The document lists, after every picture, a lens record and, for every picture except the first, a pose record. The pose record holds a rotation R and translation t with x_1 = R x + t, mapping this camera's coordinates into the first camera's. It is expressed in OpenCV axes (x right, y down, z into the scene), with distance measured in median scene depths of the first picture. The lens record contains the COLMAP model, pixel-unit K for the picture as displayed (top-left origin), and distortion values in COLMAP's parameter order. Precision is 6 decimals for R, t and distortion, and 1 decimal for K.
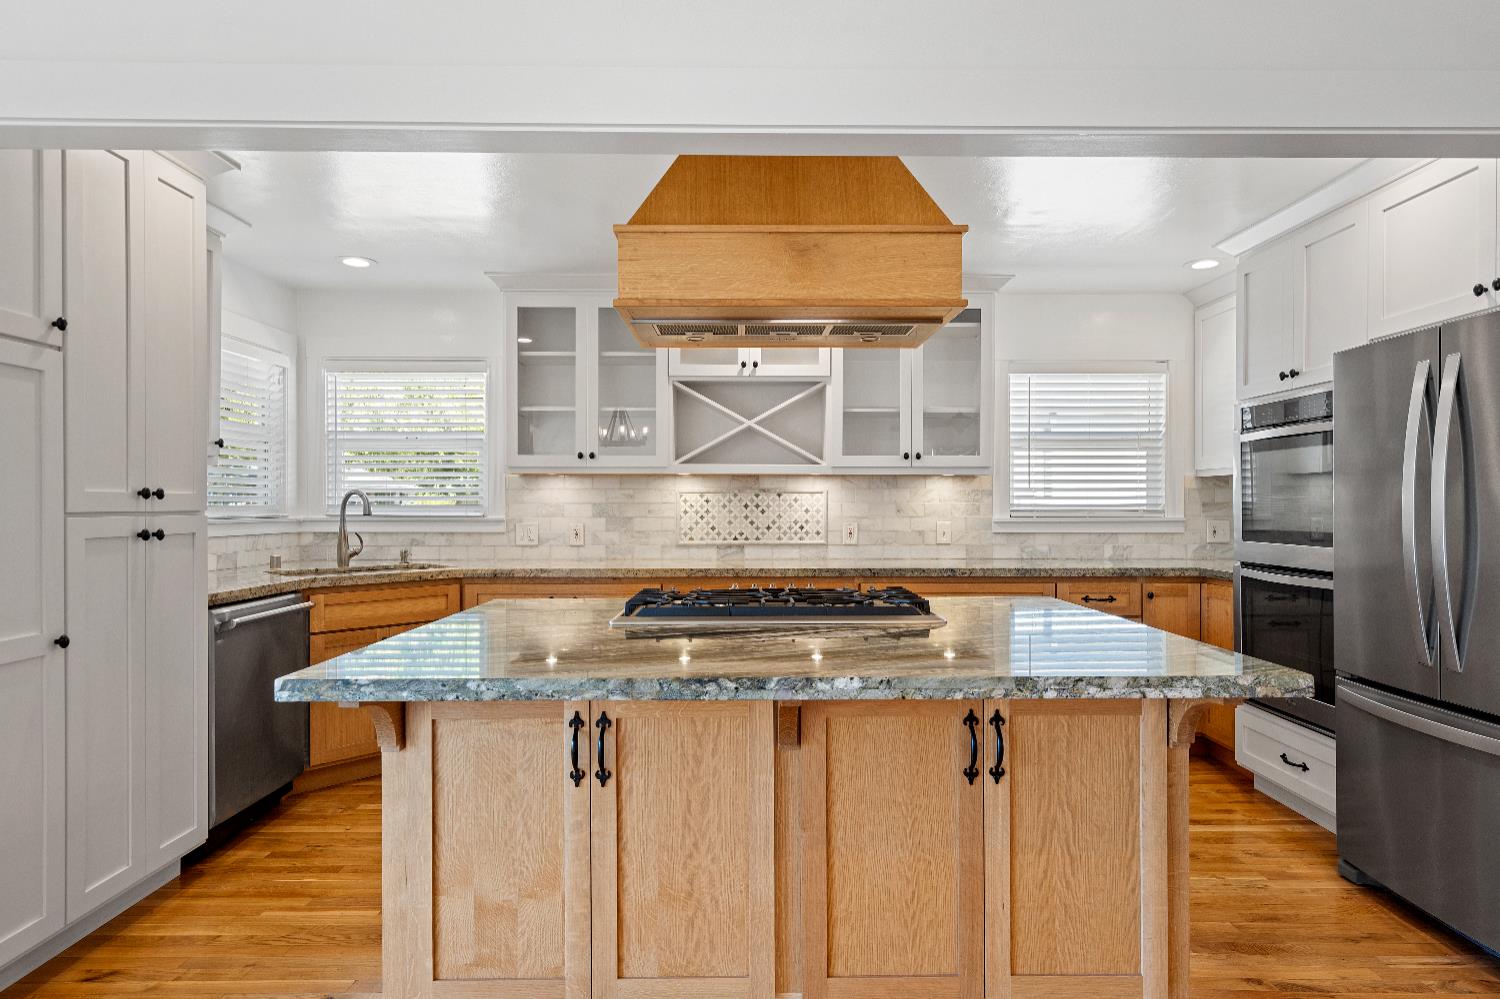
lens RADIAL K [[821.7, 0, 750.6], [0, 821.7, 506.7], [0, 0, 1]] dist [0.001073, 0.000571]
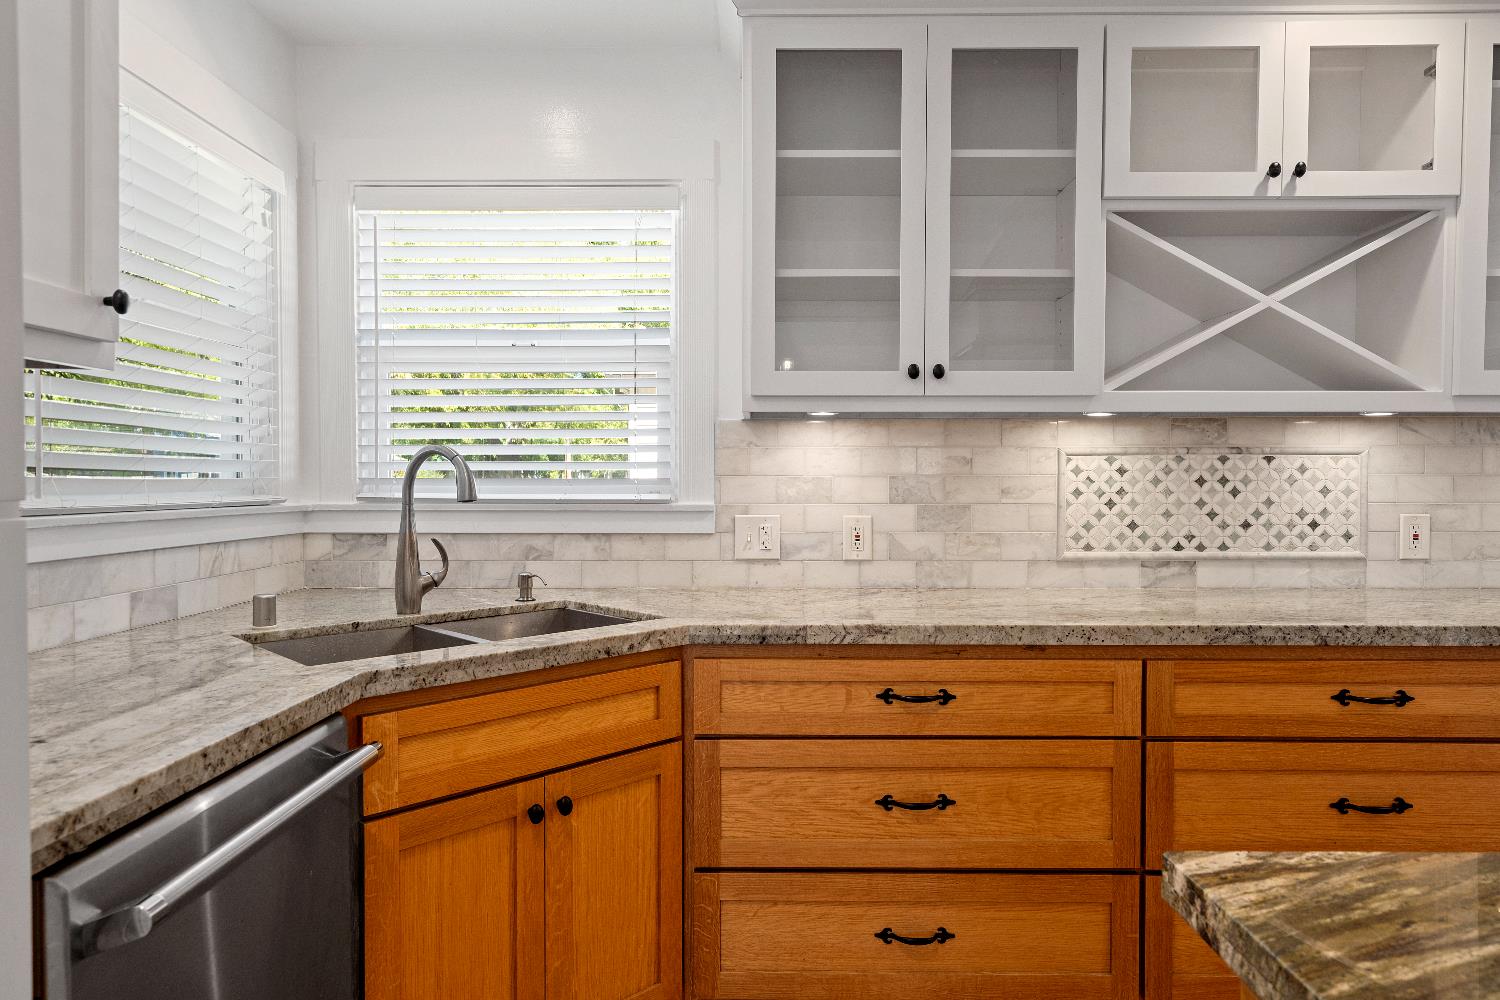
lens RADIAL K [[920.4, 0, 745.1], [0, 920.4, 495.5], [0, 0, 1]] dist [0.006394, 0.000715]
pose [[0.999777, 0.000753, -0.021107, -0.267611], [-0.000435, 0.999887, 0.015059, -0.000318], [0.021116, -0.015047, 0.999664, 0.442579]]
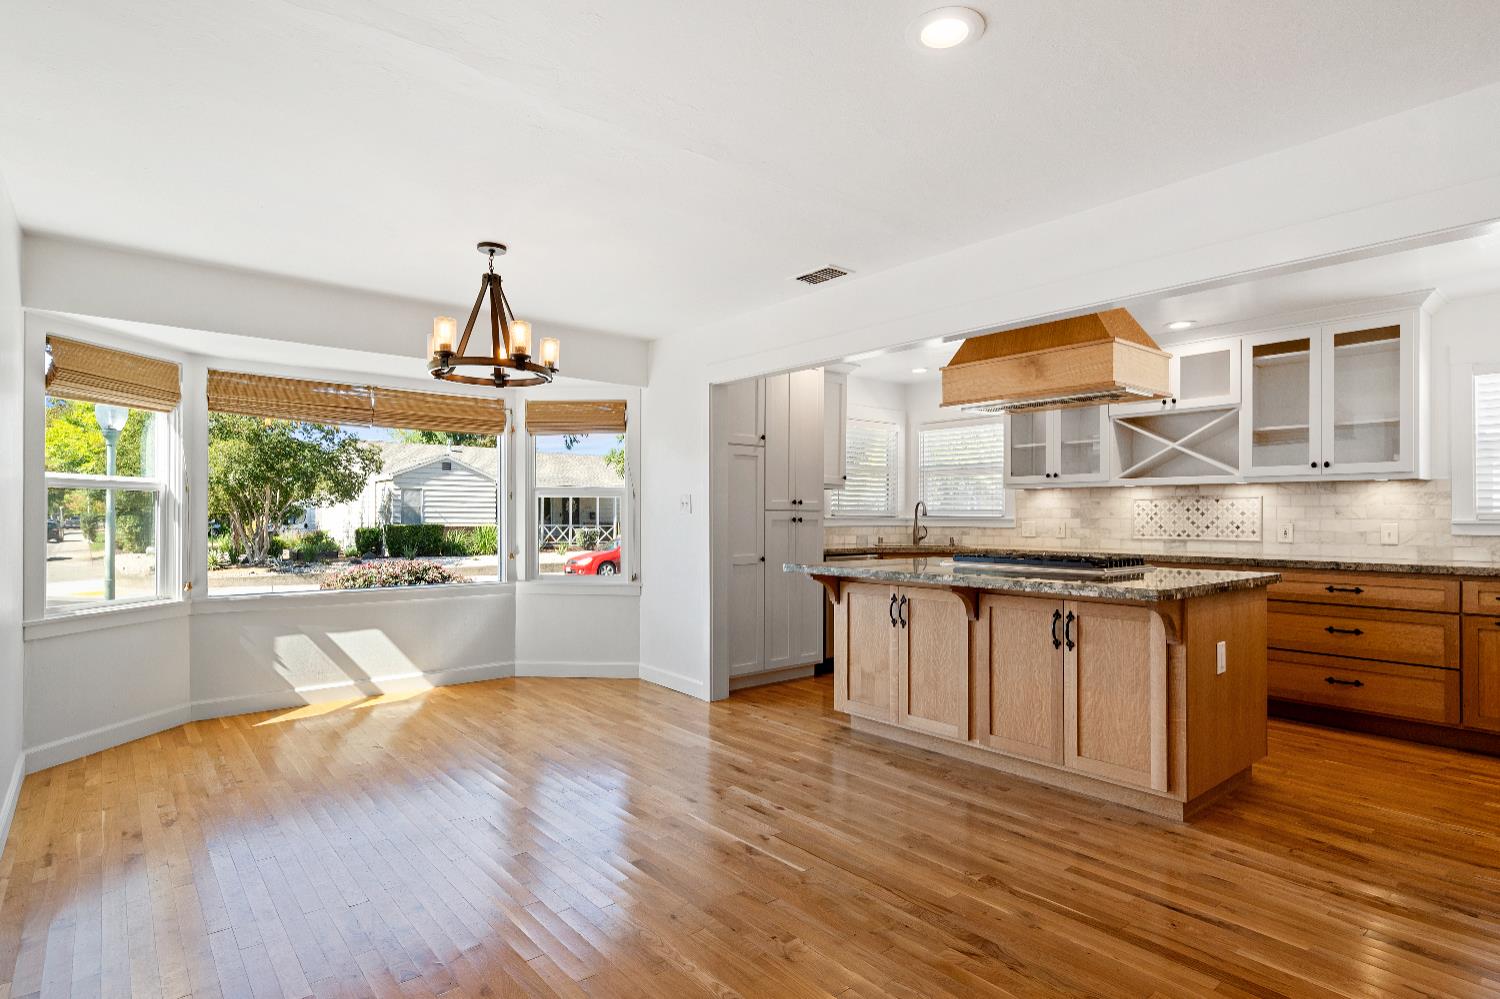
lens RADIAL K [[769.4, 0, 748.0], [0, 769.4, 510.9], [0, 0, 1]] dist [0.003551, 0.000914]
pose [[0.633397, -0.003185, -0.773820, 0.484474], [-0.005951, 0.999942, -0.008986, 0.015749], [0.773804, 0.010297, 0.633342, -0.275874]]
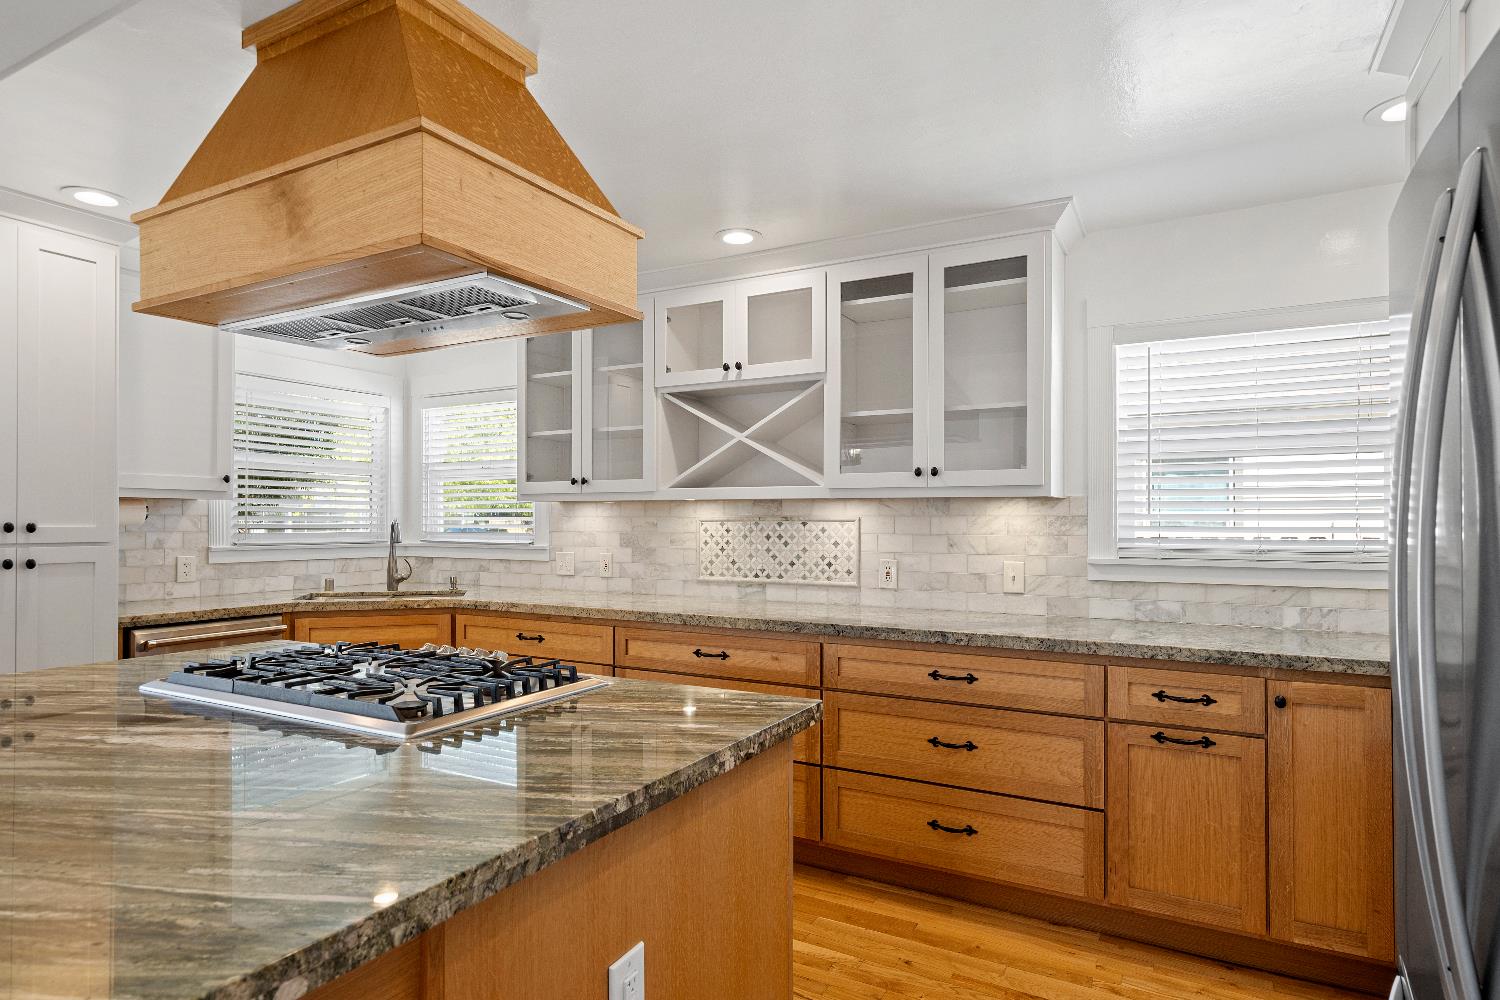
lens RADIAL K [[809.9, 0, 755.3], [0, 809.9, 516.0], [0, 0, 1]] dist [0.004052, 0.001210]
pose [[0.875139, -0.001146, -0.483870, 0.381209], [-0.004393, 0.999937, -0.010313, -0.013468], [0.483852, 0.011151, 0.875079, 0.276744]]
